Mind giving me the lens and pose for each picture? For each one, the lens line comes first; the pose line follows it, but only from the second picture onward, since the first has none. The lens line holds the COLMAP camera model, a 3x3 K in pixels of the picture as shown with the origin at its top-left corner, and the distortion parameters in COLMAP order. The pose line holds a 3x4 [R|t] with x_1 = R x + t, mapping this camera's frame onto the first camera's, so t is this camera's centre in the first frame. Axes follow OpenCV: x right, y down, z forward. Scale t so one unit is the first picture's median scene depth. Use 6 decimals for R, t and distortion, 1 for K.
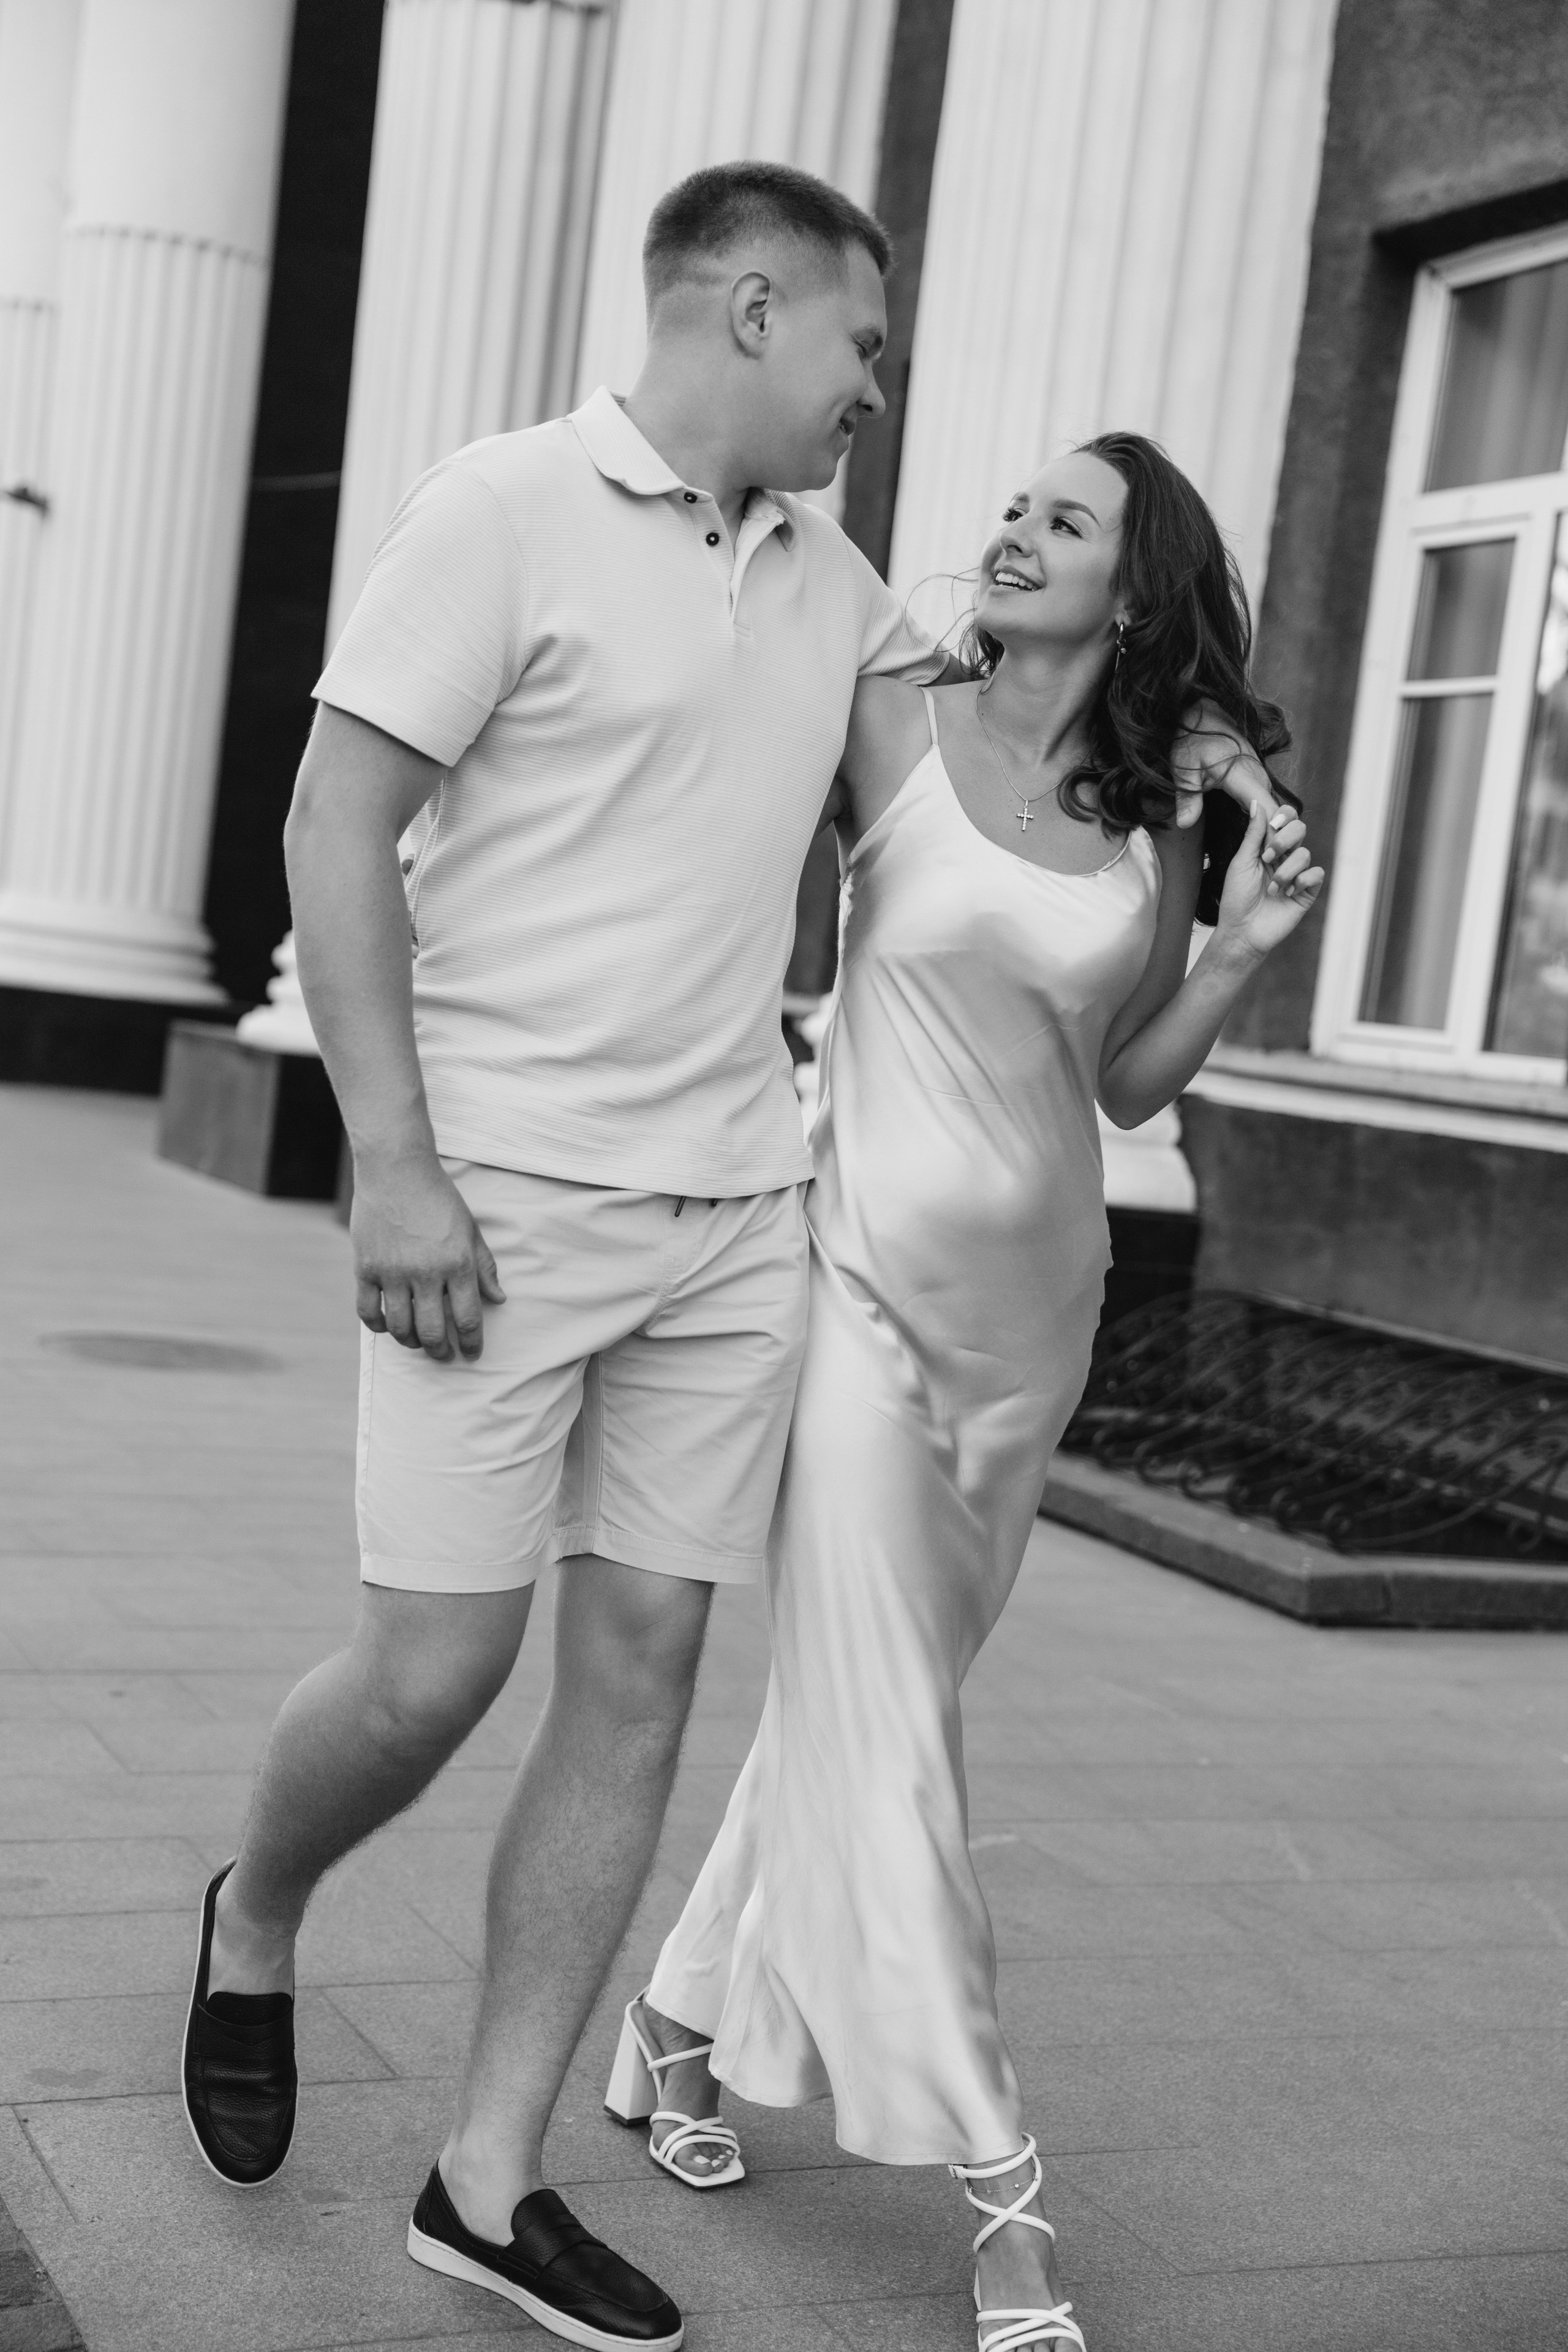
lens RADIAL K [[3124.8, 0, 744.0], [0, 3124.8, 1183.1], [0, 0, 1]] dist [0.127303, 0.043275]
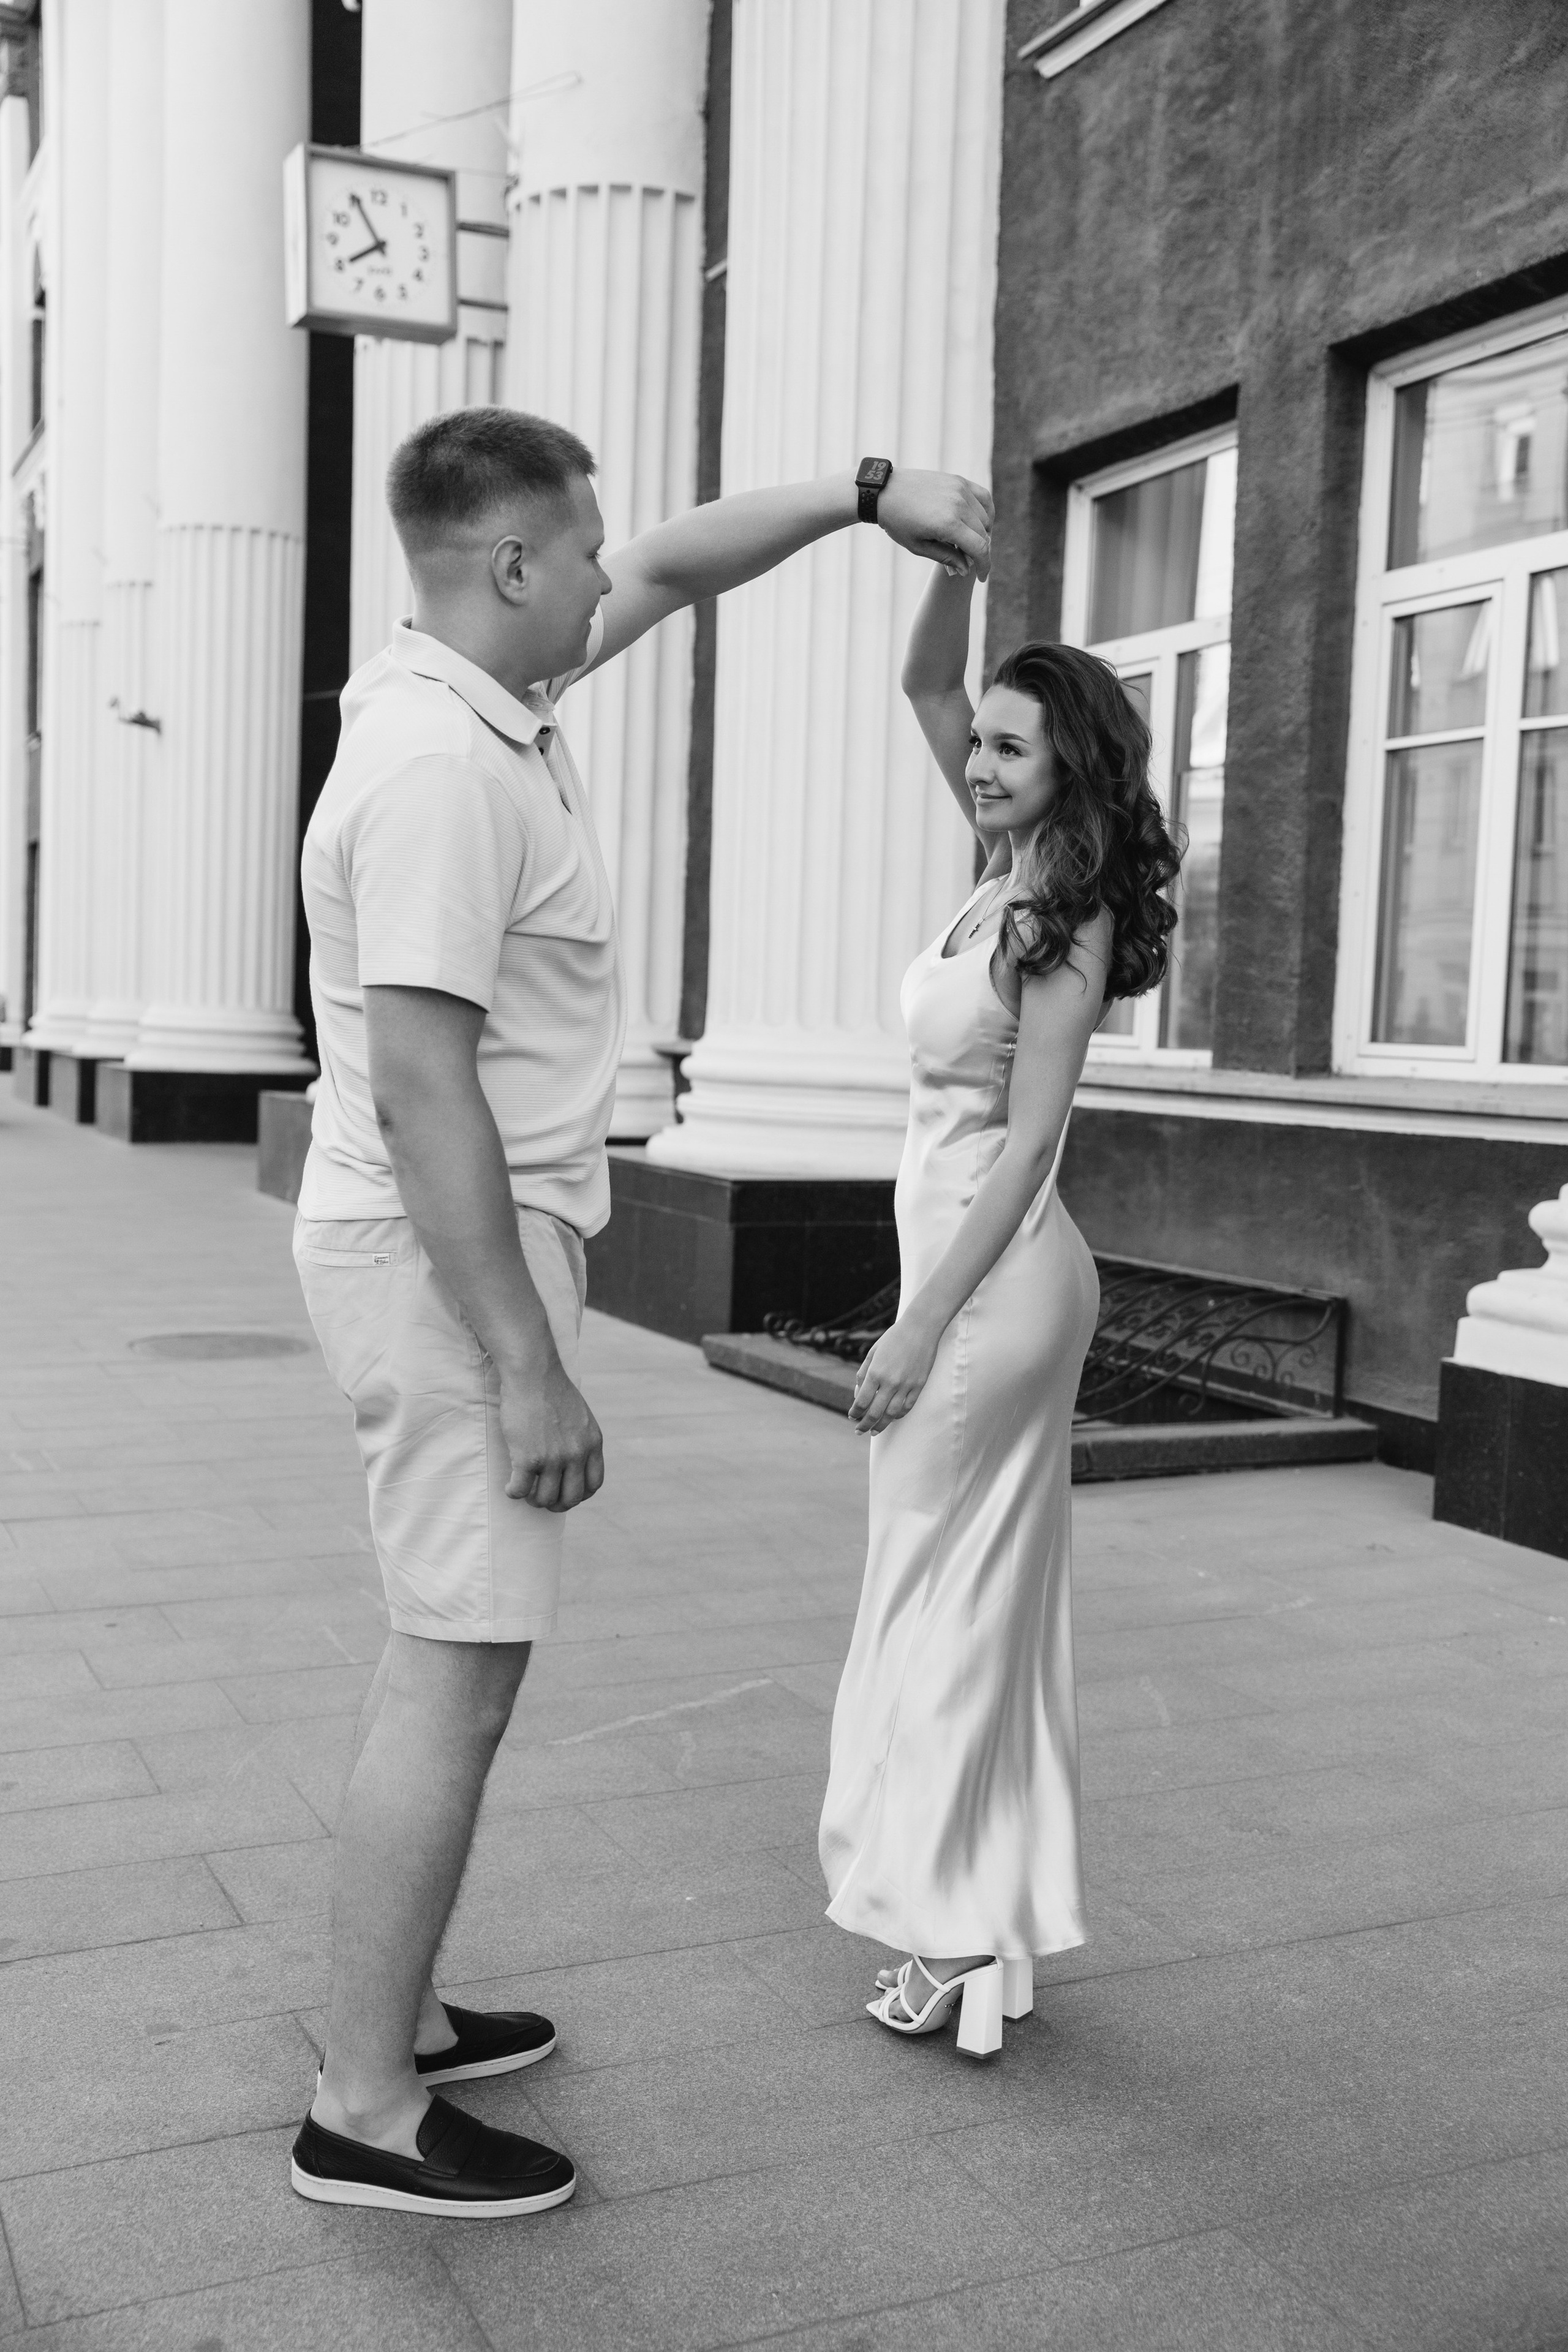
lens RADIAL K [[2248.6, 0, 749.4], [0, 2248.6, 1177.9], [0, 0, 1]] dist [0.010578, 0.053457]
pose [[0.996581, -0.082587, 0.002337, 0.050752], [0.082563, 0.996547, 0.008789, -0.008702], [-0.003055, -0.008566, 0.999959, 0.020254]]
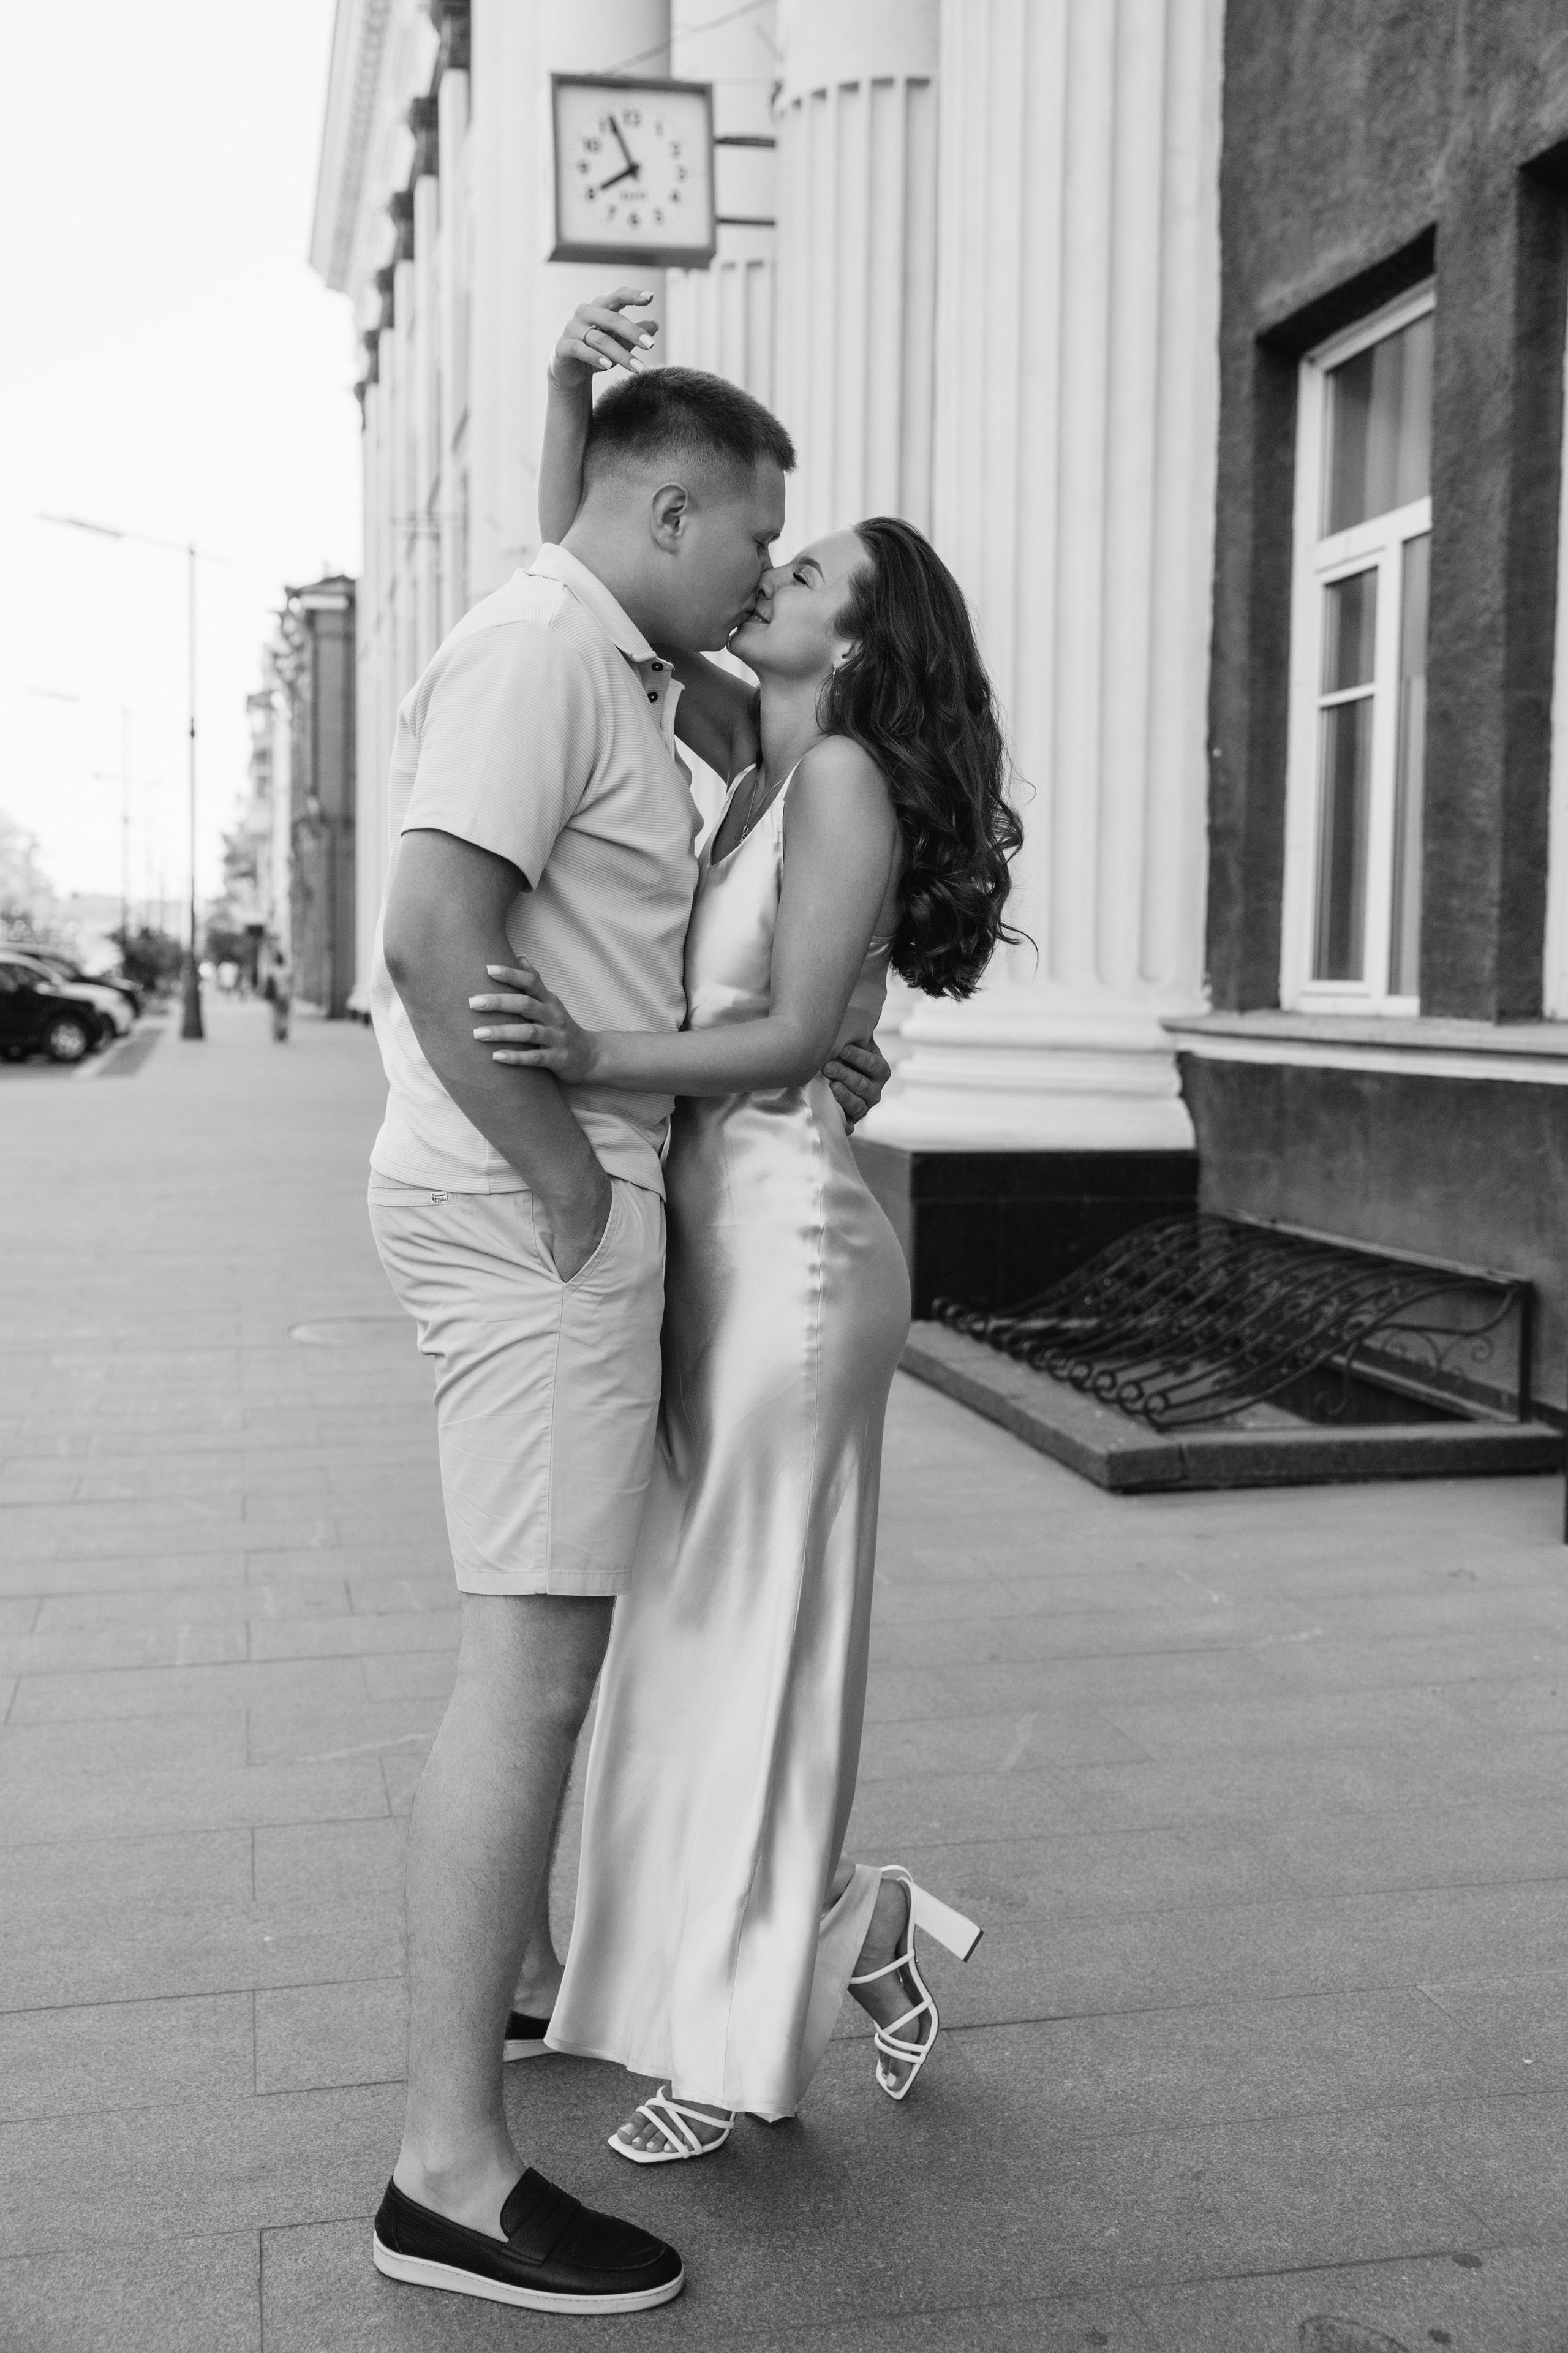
lens RADIAL K [[2400.3, 0, 786.3], [0, 2400.3, 1141.9], [0, 0, 1]] dist [0.004930, 0.071900]
pose [[0.973938, -0.091823, -0.207395, 0.200066], [0.089929, 0.995775, -0.018561, 0.010296], [0.208223, -0.000574, 0.978081, 0.064013]]
